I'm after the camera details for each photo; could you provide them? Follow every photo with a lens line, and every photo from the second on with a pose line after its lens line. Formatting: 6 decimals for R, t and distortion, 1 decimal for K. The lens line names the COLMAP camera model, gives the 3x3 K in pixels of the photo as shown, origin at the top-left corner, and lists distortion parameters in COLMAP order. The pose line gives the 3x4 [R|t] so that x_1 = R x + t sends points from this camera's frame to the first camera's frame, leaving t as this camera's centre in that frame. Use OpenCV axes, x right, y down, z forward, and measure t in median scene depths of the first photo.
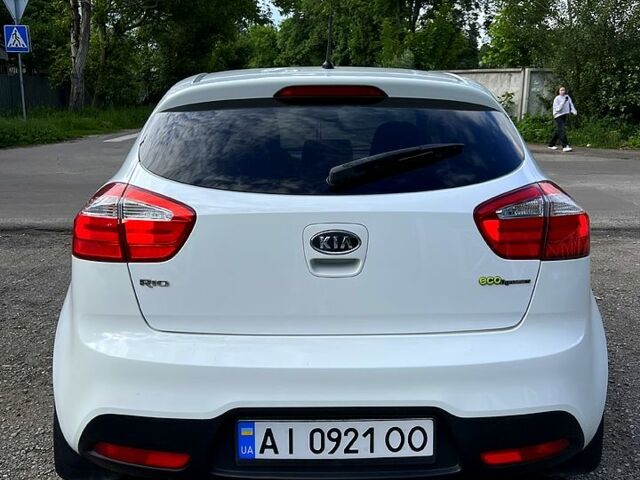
lens RADIAL K [[631.7, 0, 320.0], [0, 631.7, 240.0], [0, 0, 1]] dist [0.087781, -0.135408]
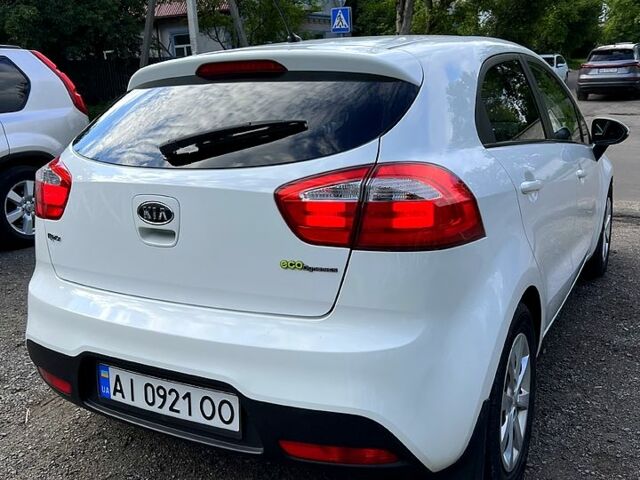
lens RADIAL K [[631.7, 0, 320.0], [0, 631.7, 240.0], [0, 0, 1]] dist [0.087781, -0.135408]
pose [[0.874271, 0.087325, -0.477518, 0.746193], [-0.065858, 0.995929, 0.061550, -0.033983], [0.480949, -0.022363, 0.876463, 0.188239]]
